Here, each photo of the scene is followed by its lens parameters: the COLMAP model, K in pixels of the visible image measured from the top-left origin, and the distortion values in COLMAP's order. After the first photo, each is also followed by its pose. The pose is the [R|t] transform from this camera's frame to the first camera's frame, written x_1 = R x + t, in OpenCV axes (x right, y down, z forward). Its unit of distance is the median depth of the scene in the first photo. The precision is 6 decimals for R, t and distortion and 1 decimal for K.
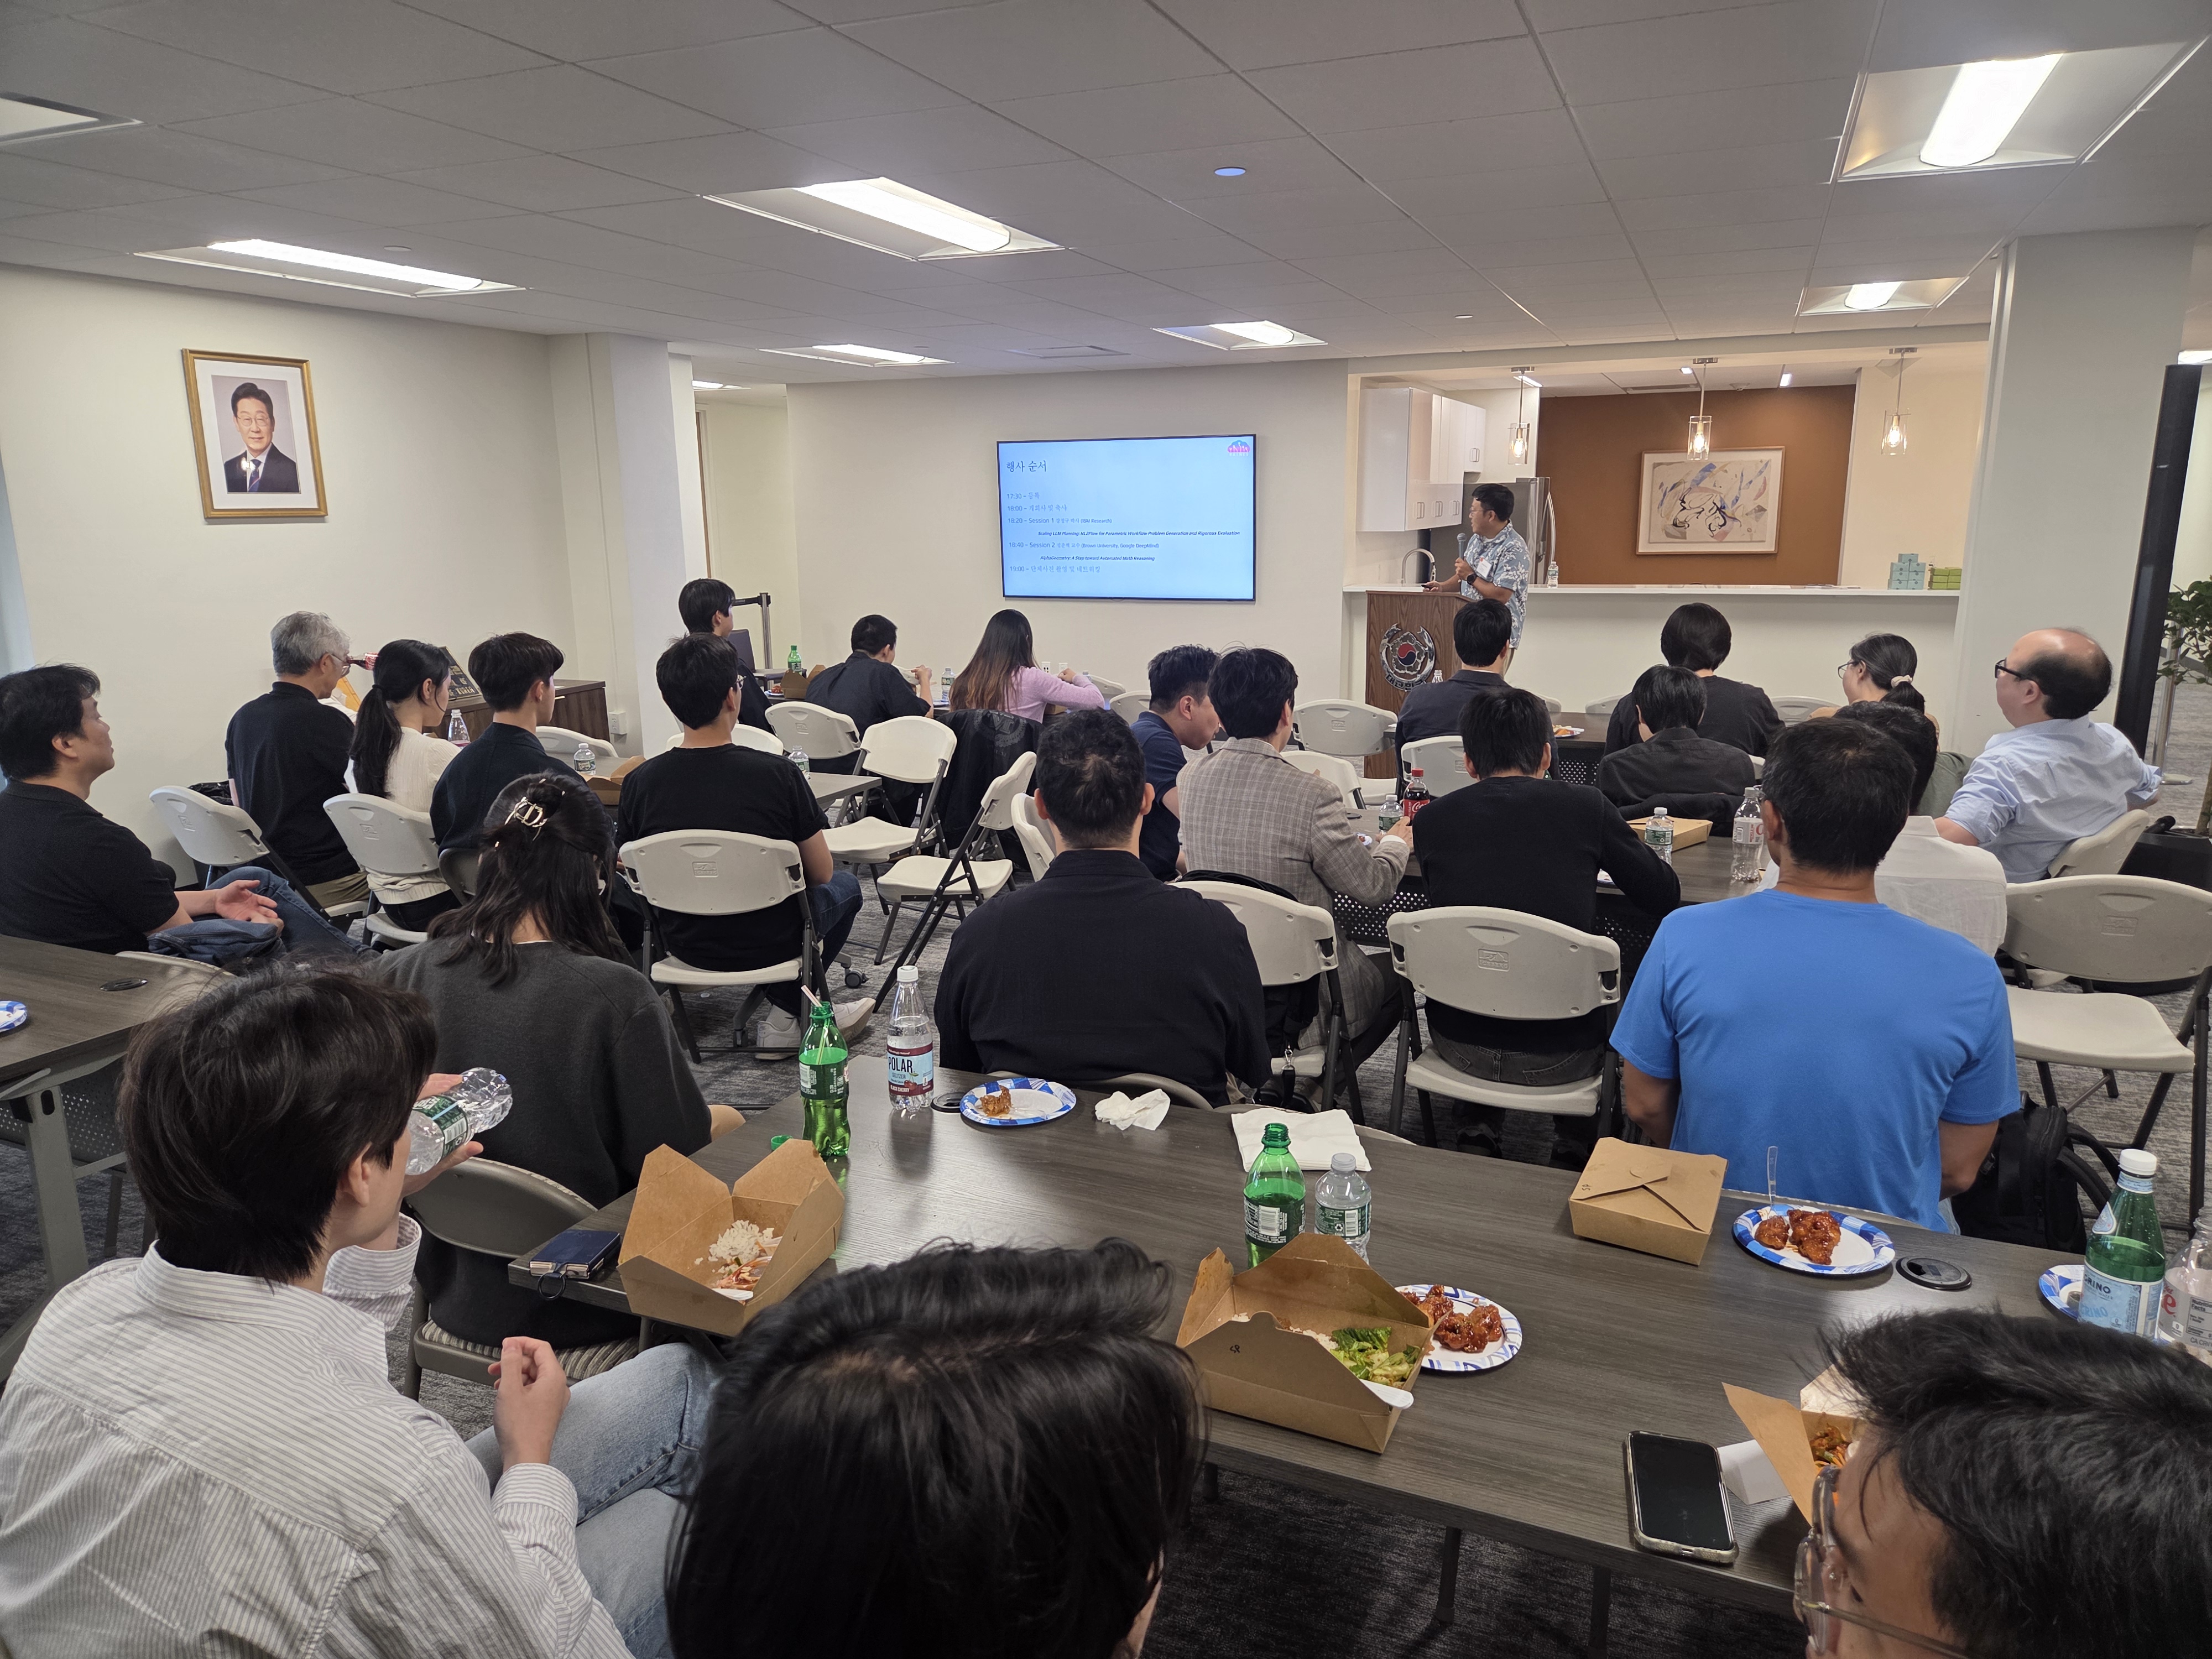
lens RADIAL K [[1455.6, 0, 1106.0], [0, 1455.6, 829.5], [0, 0, 1]] dist [0.083973, -0.066485]
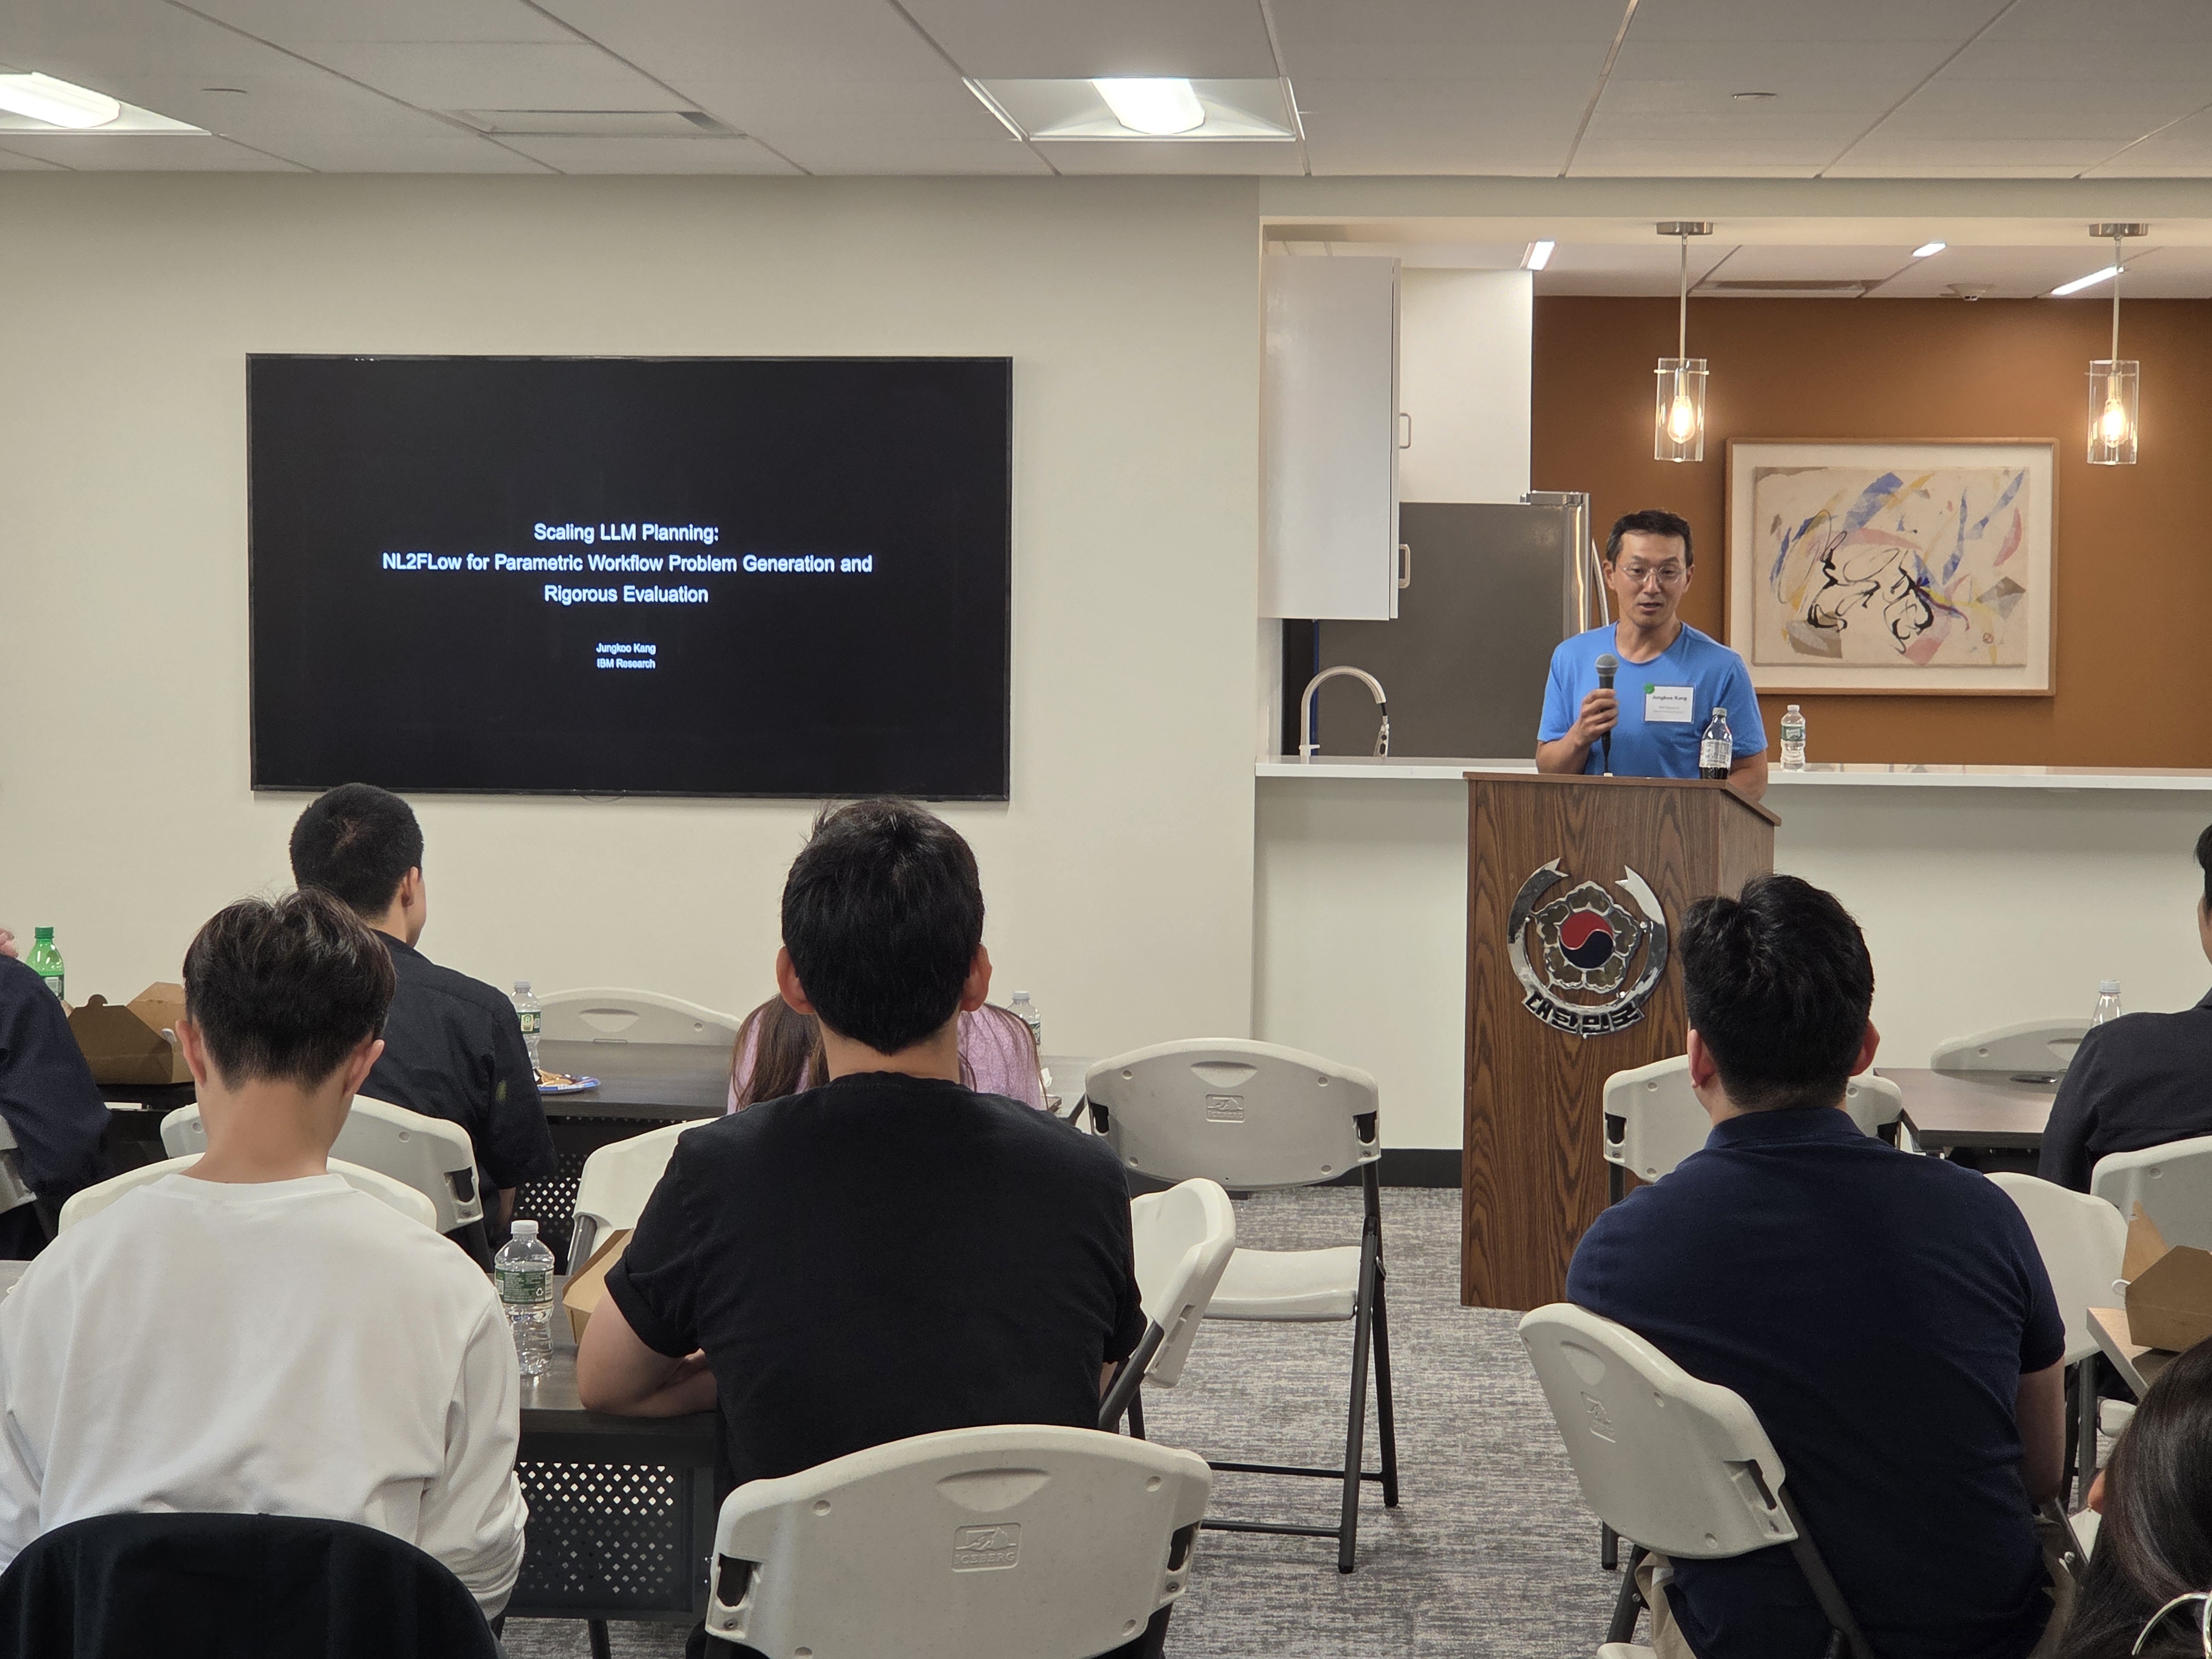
lens RADIAL K [[4220.4, 0, 1077.4], [0, 4220.4, 781.3], [0, 0, 1]] dist [-0.009723, 0.573853]
pose [[0.950042, 0.002276, 0.312114, -0.263144], [0.048679, 0.986656, -0.155369, 0.002751], [-0.308303, 0.162801, 0.937254, 0.015734]]
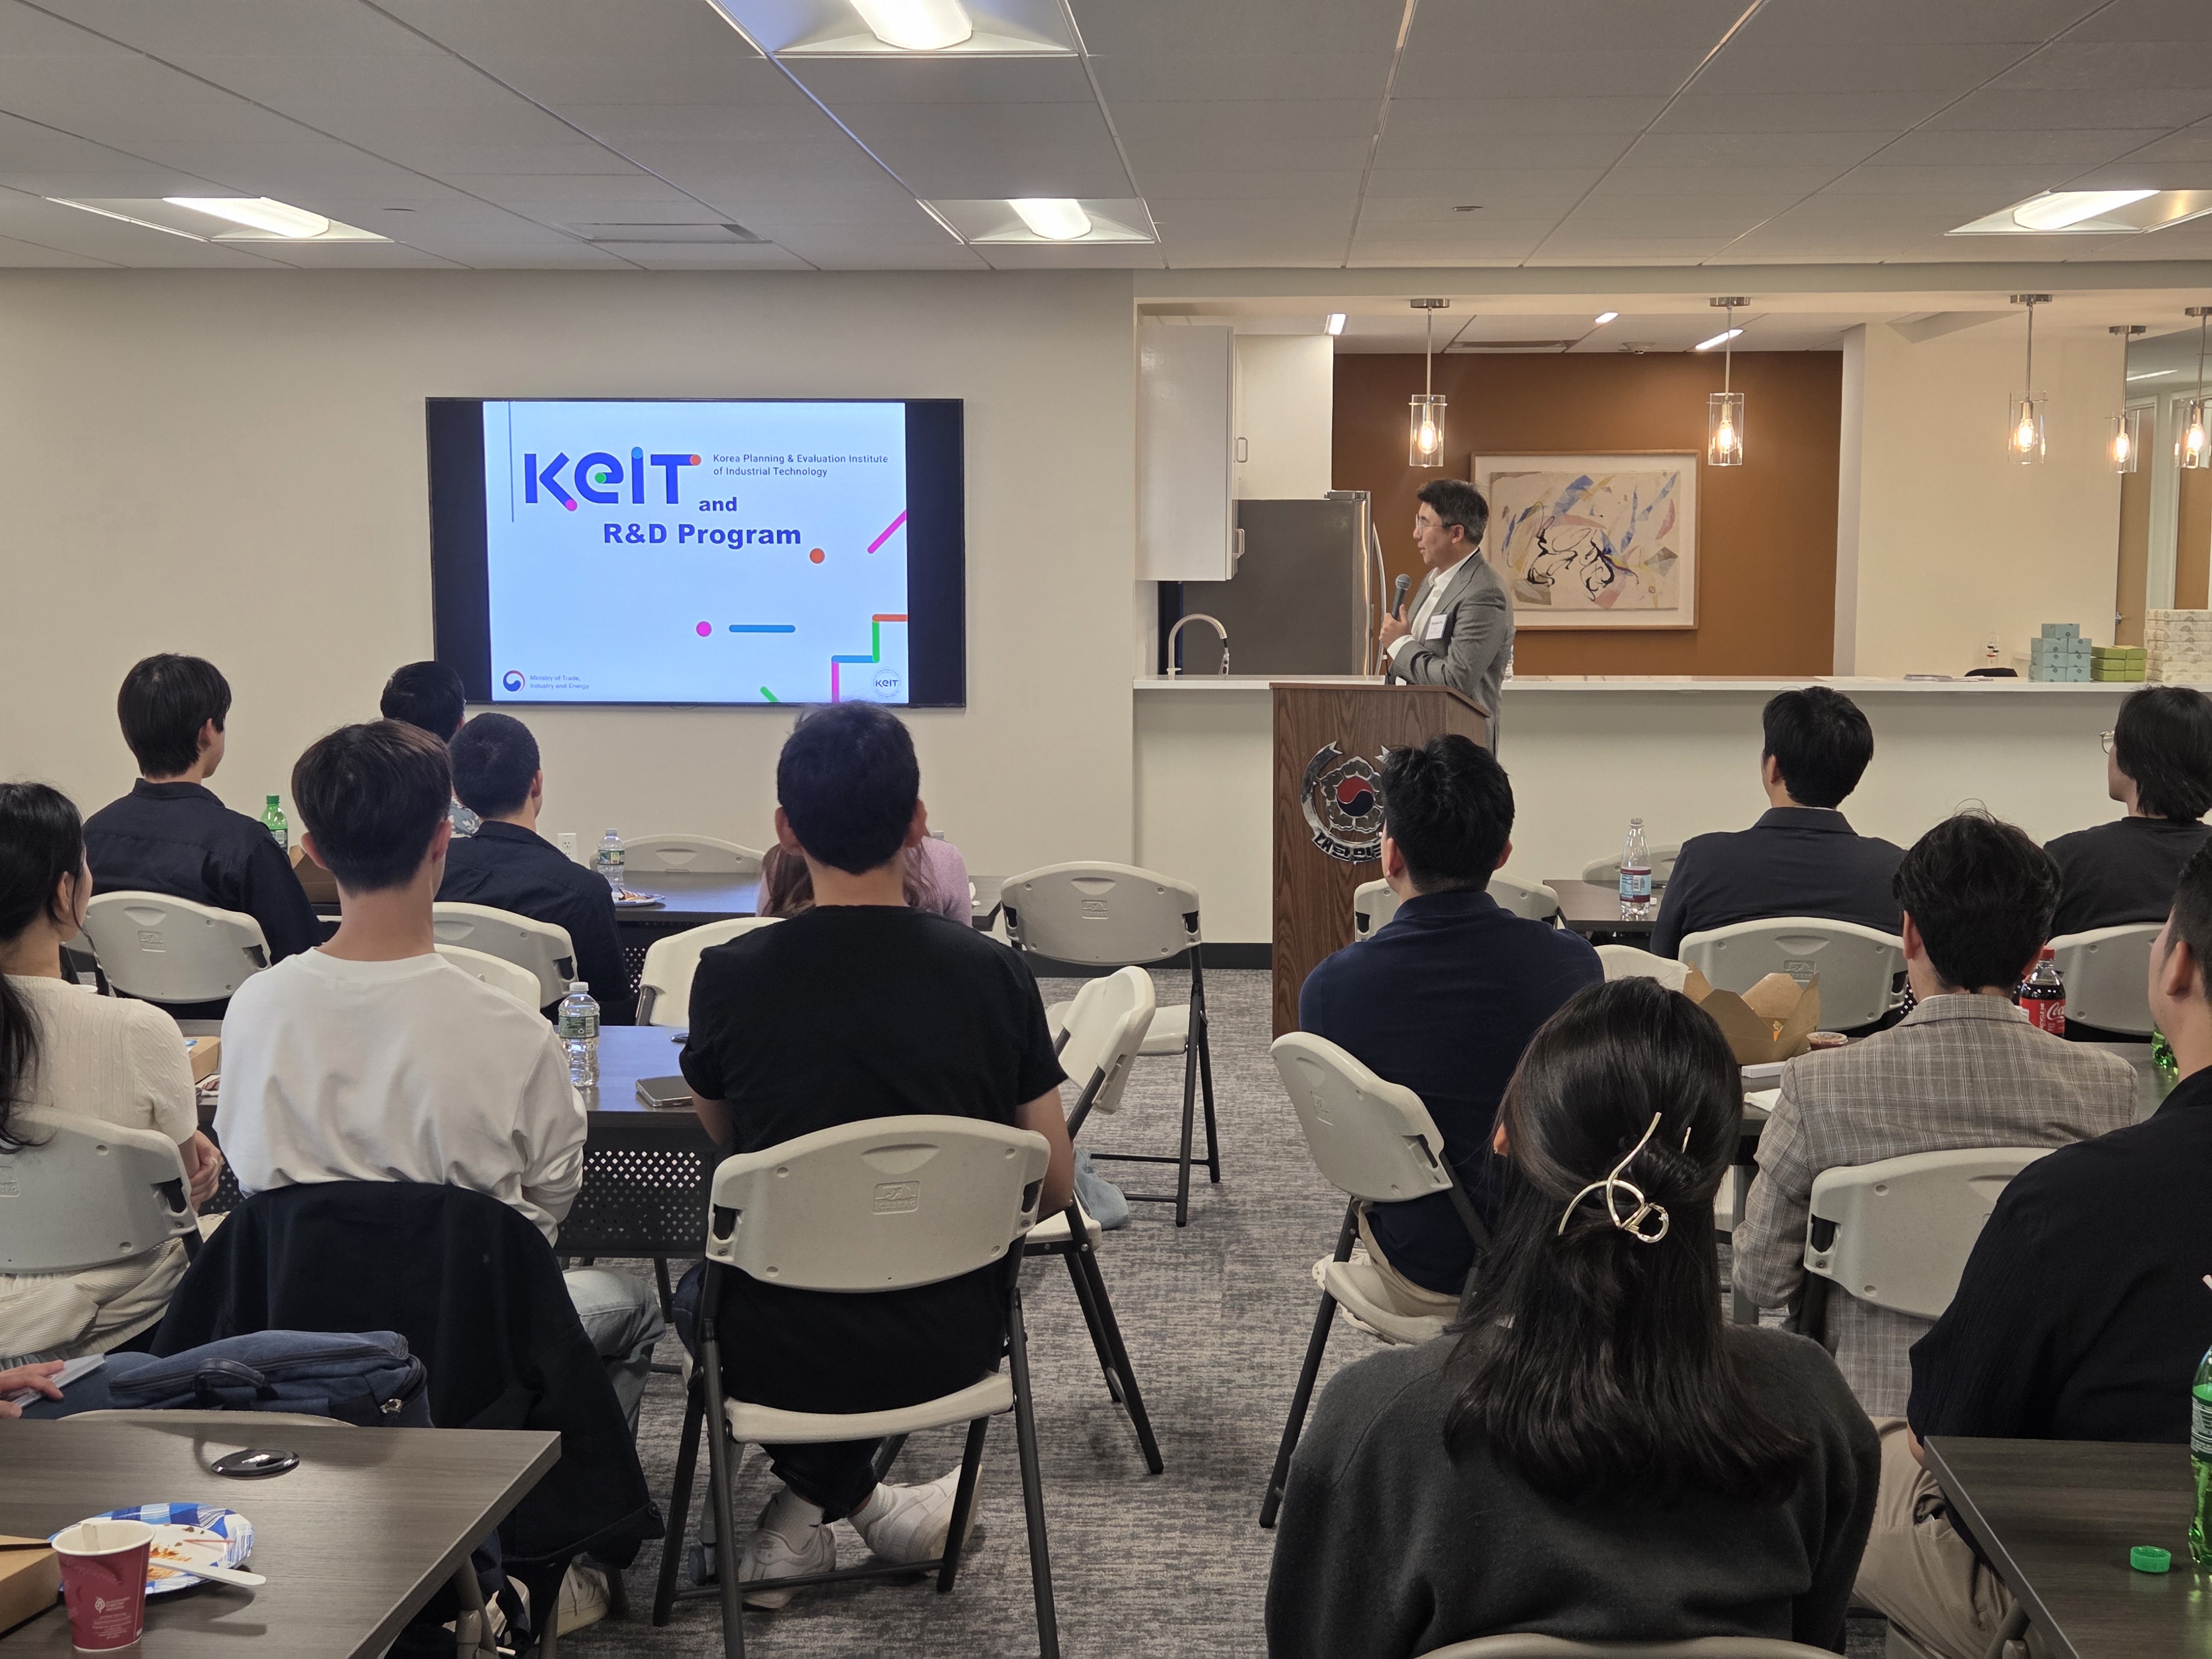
lens RADIAL K [[2935.9, 0, 1106.0], [0, 2935.9, 829.5], [0, 0, 1]] dist [0.086503, -0.024633]
pose [[0.943434, -0.021154, 0.330885, -0.251908], [0.061190, 0.991929, -0.111052, 0.009173], [-0.325865, 0.125017, 0.937114, 0.001540]]
